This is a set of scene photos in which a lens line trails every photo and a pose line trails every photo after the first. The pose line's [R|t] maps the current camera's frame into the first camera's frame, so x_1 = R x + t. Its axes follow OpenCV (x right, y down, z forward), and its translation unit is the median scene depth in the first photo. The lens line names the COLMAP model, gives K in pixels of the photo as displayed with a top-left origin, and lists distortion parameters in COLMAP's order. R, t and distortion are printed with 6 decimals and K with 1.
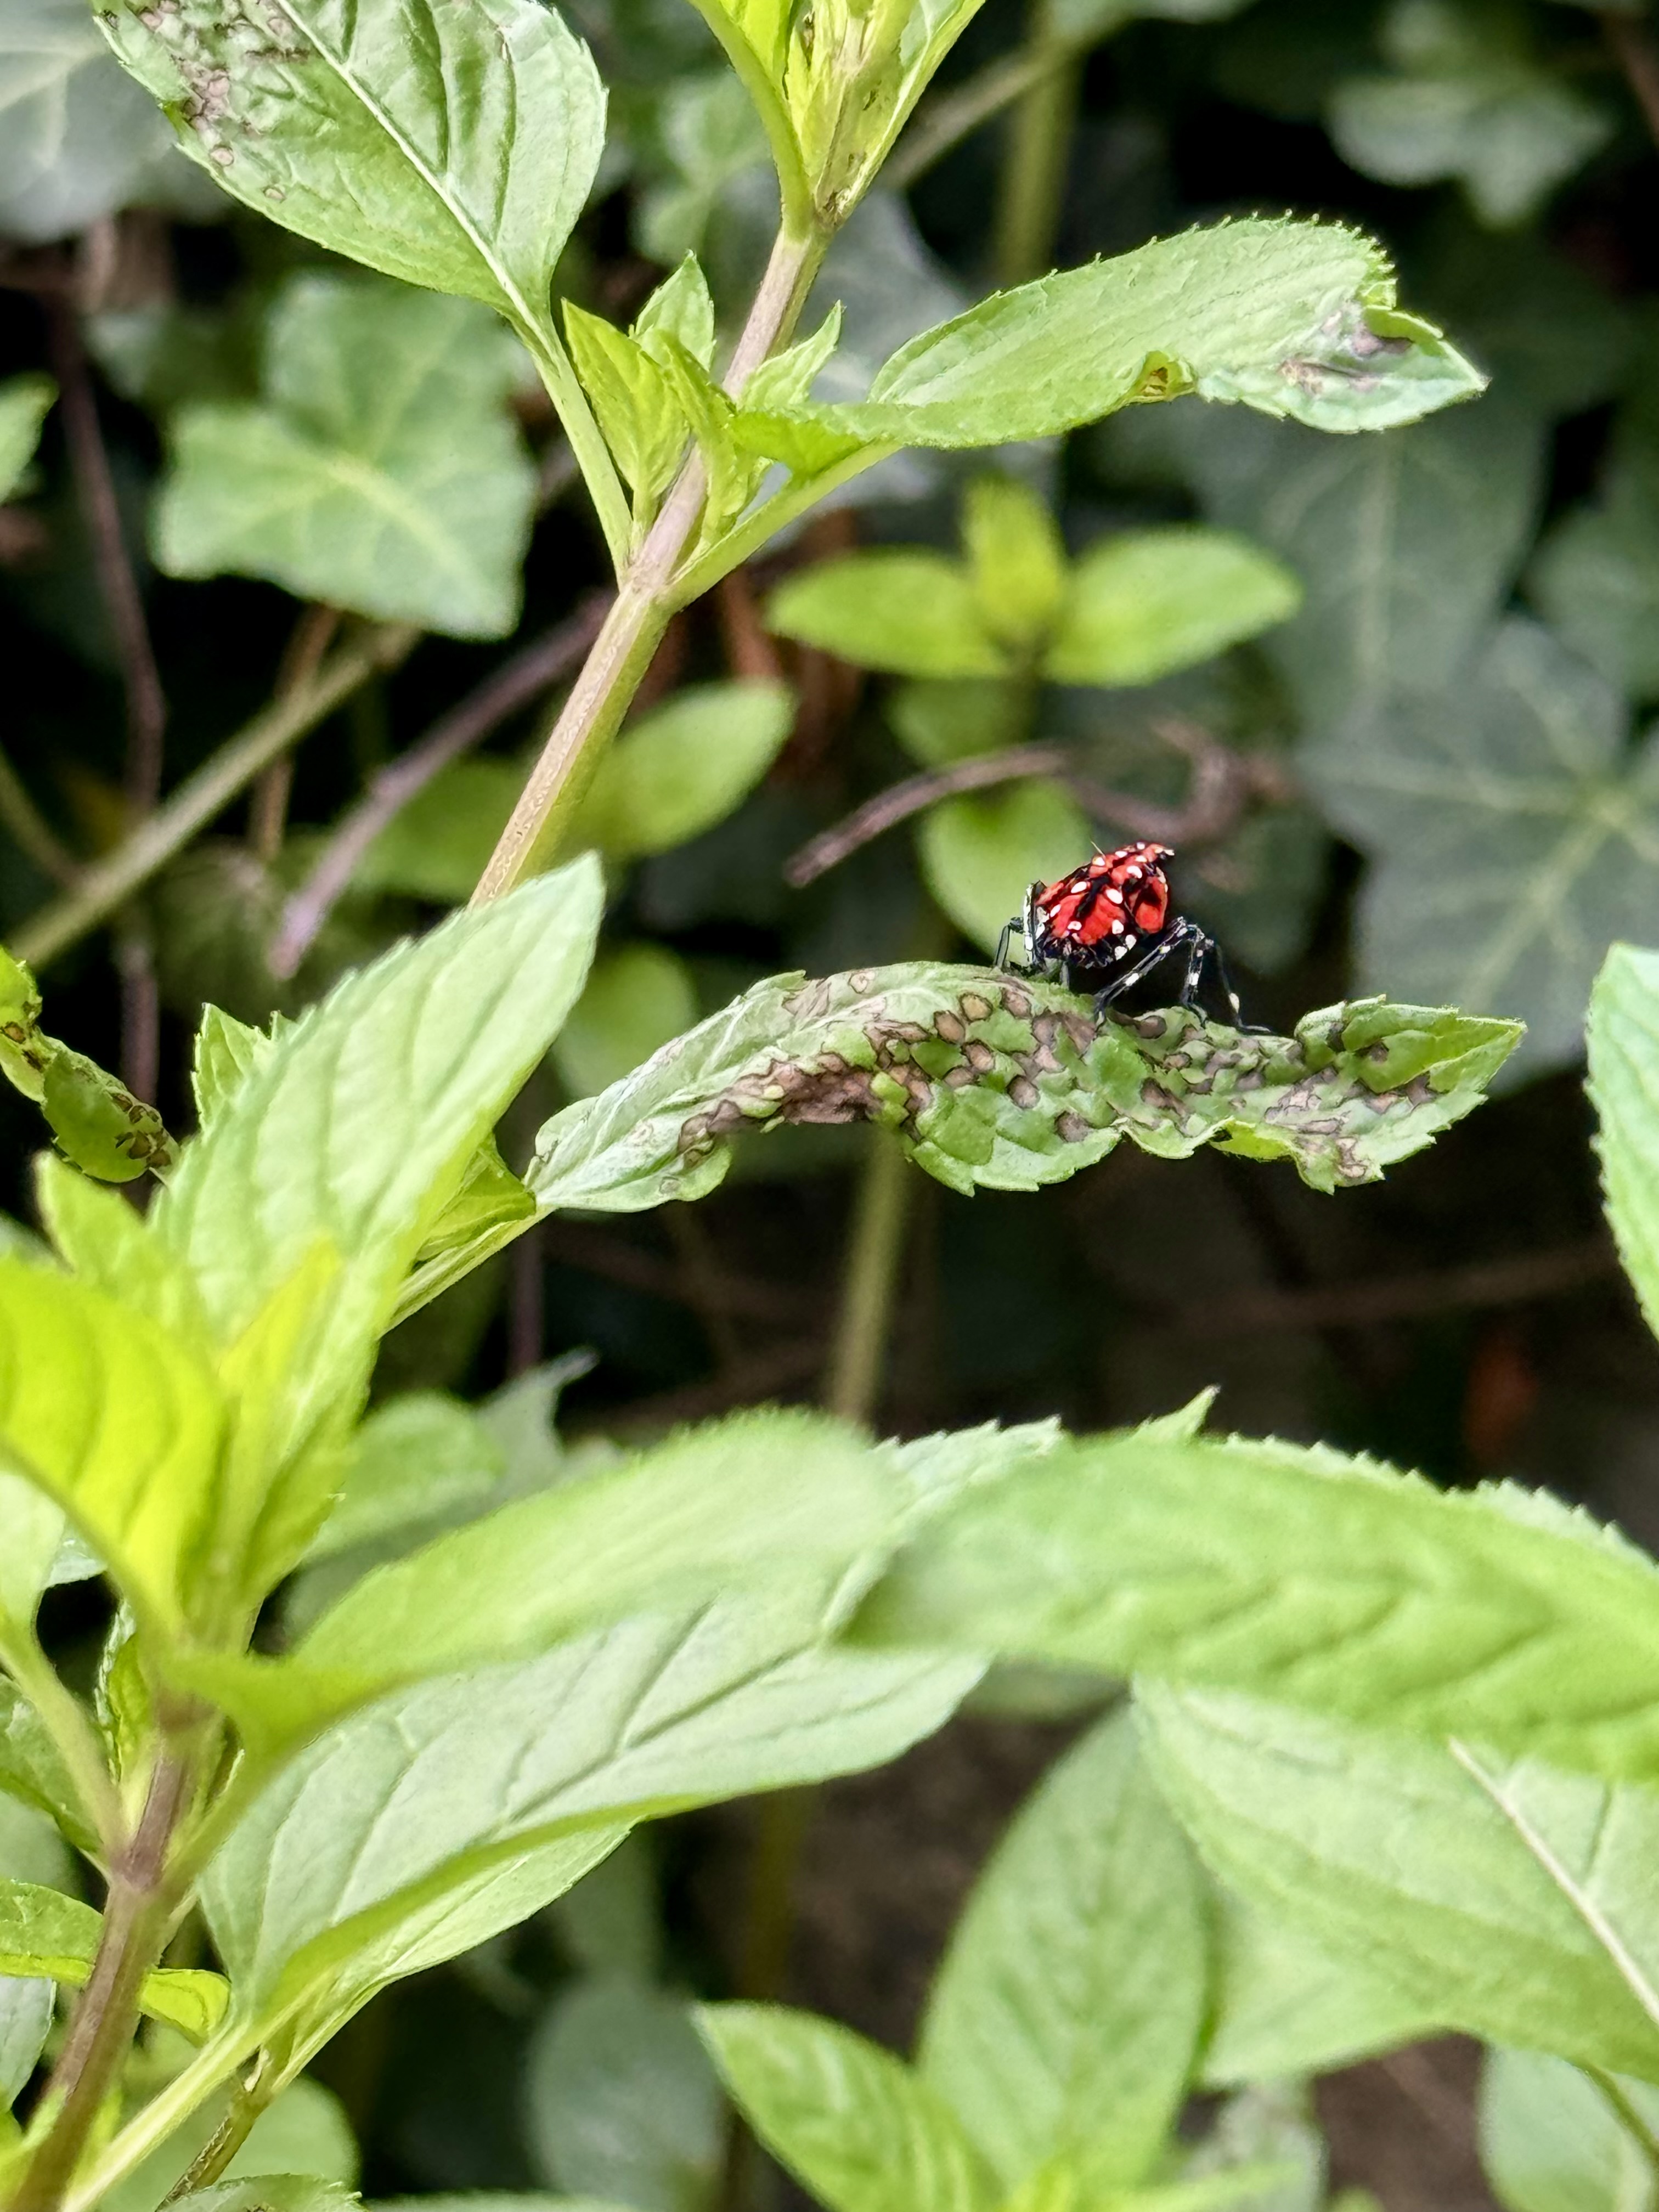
lens RADIAL K [[7897.4, 0, 829.5], [0, 7897.4, 1106.0], [0, 0, 1]] dist [0.309695, 1.717699]
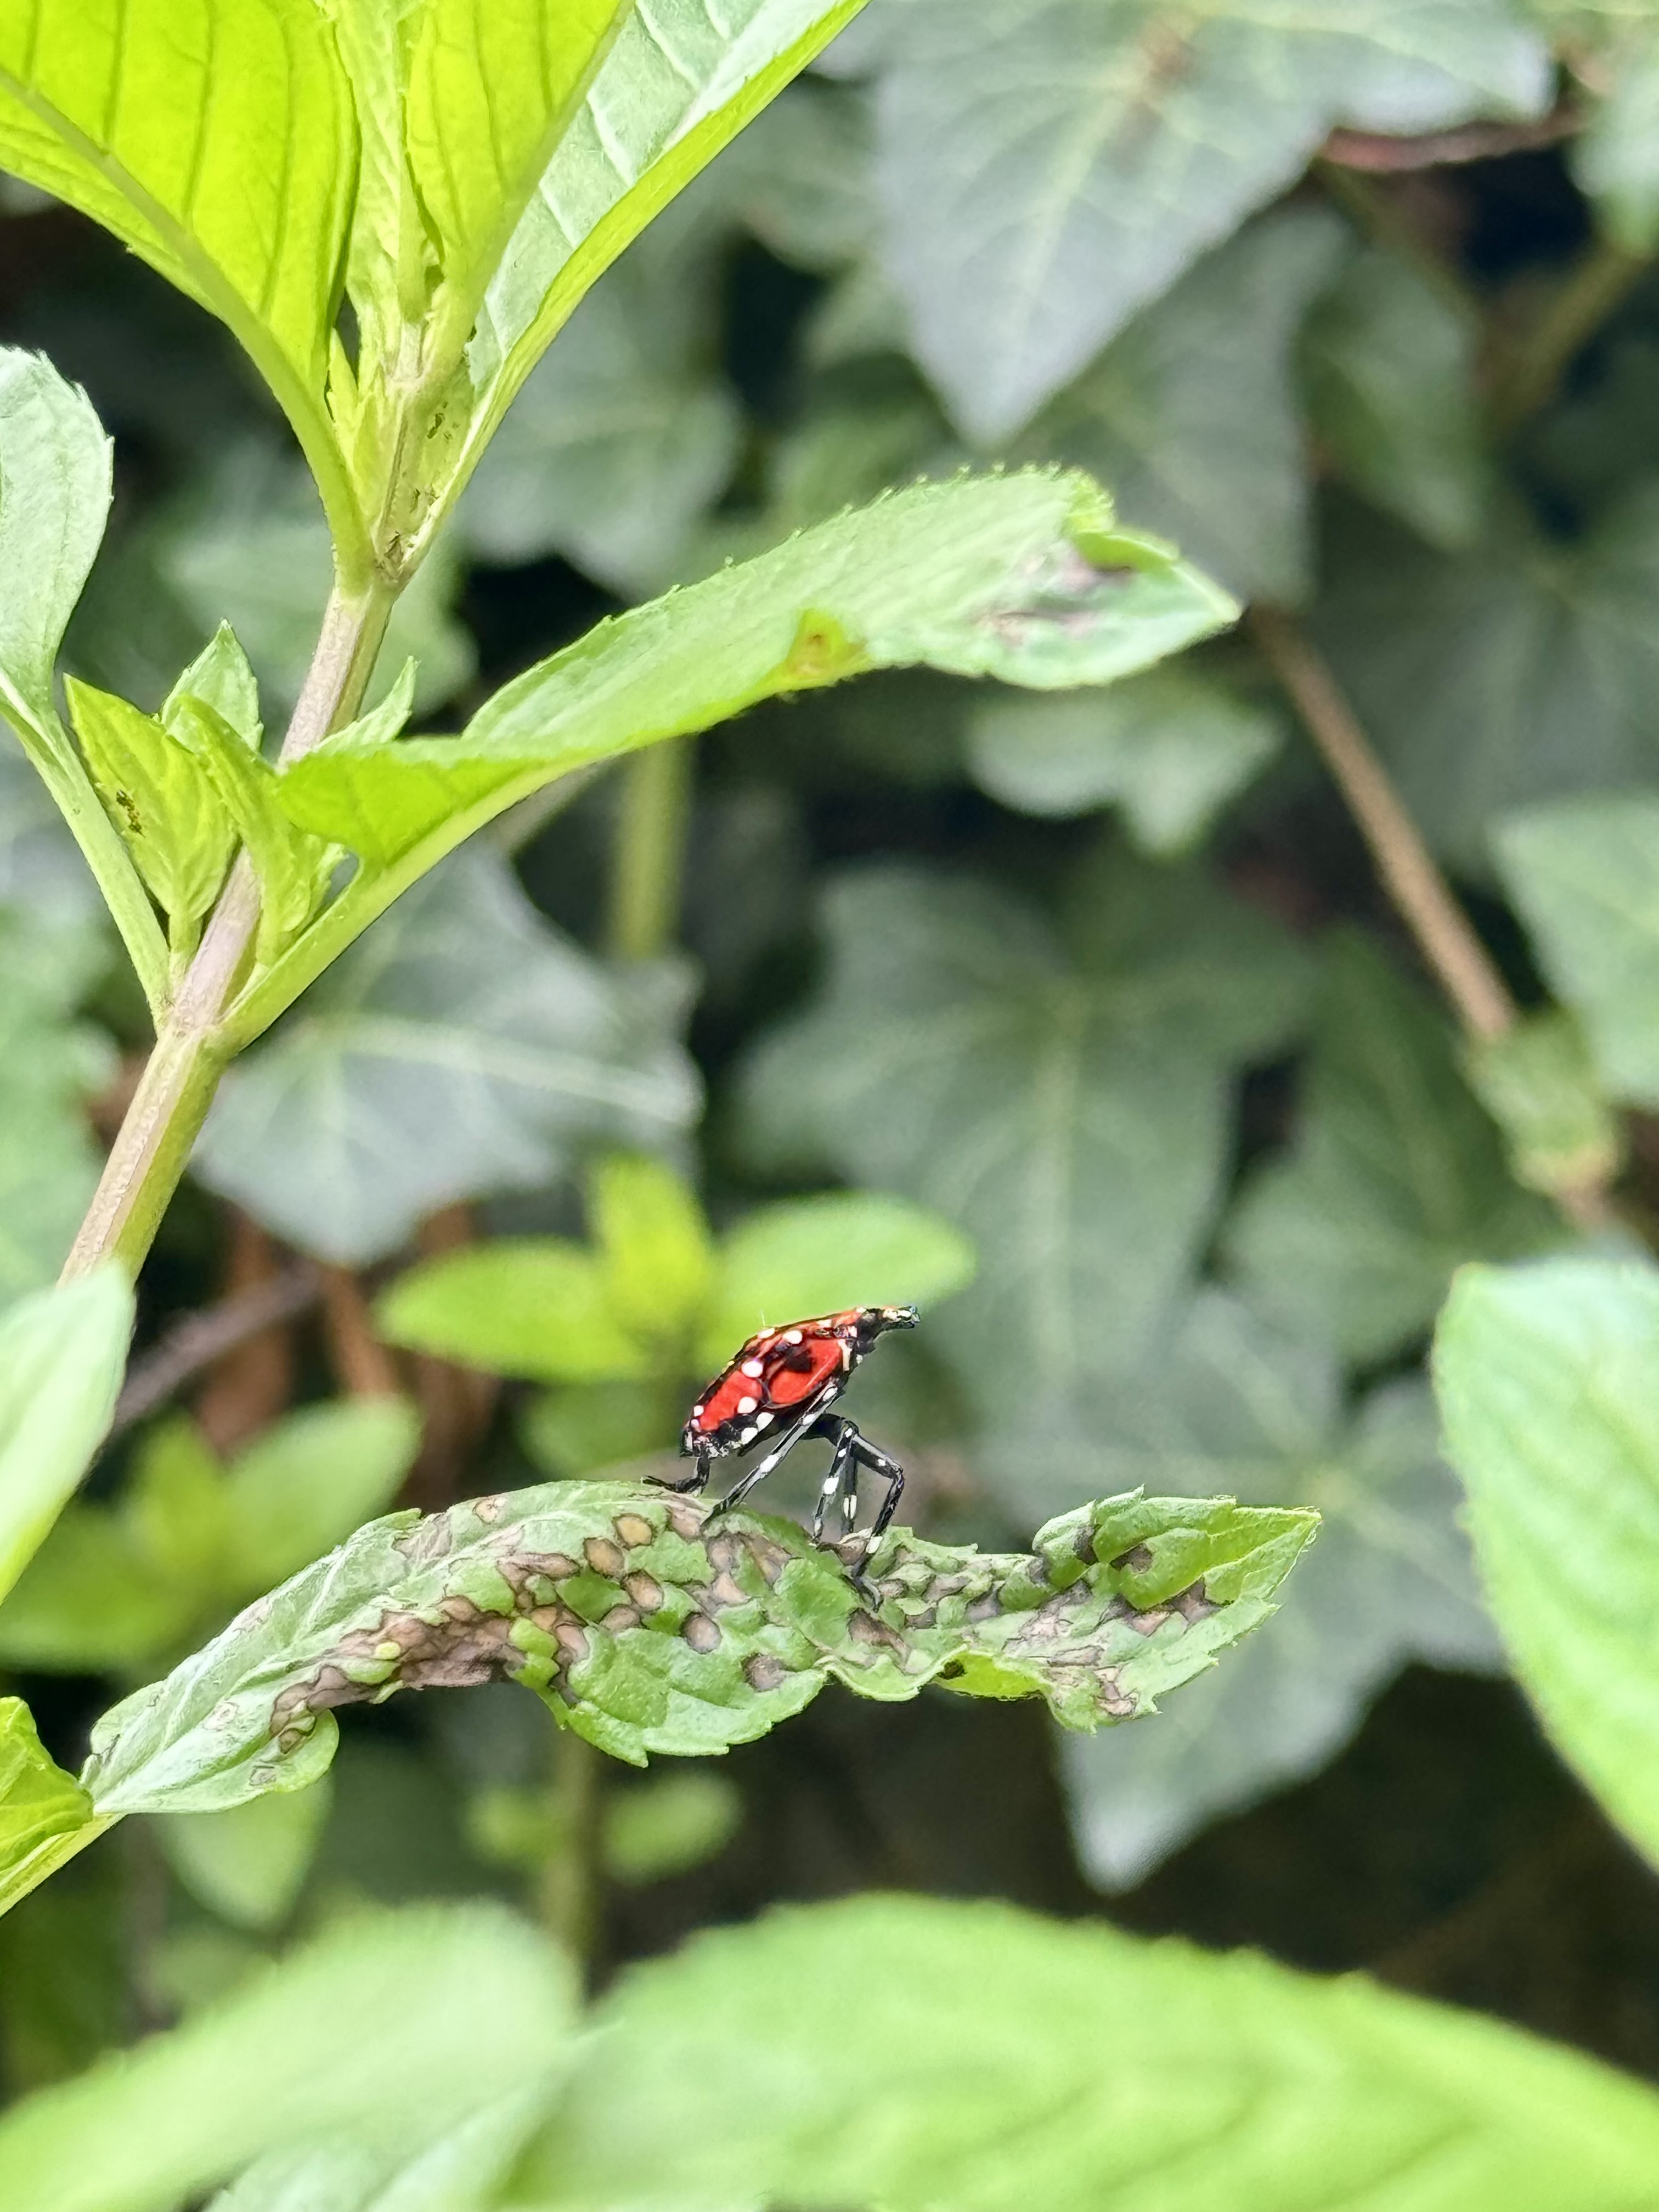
lens RADIAL K [[8688.6, 0, 829.5], [0, 8688.6, 1106.0], [0, 0, 1]] dist [0.229911, -1.484126]
pose [[0.997227, -0.059490, 0.044720, 0.001393], [0.063250, 0.994111, -0.087993, 0.023442], [-0.039222, 0.090578, 0.995117, 0.121804]]
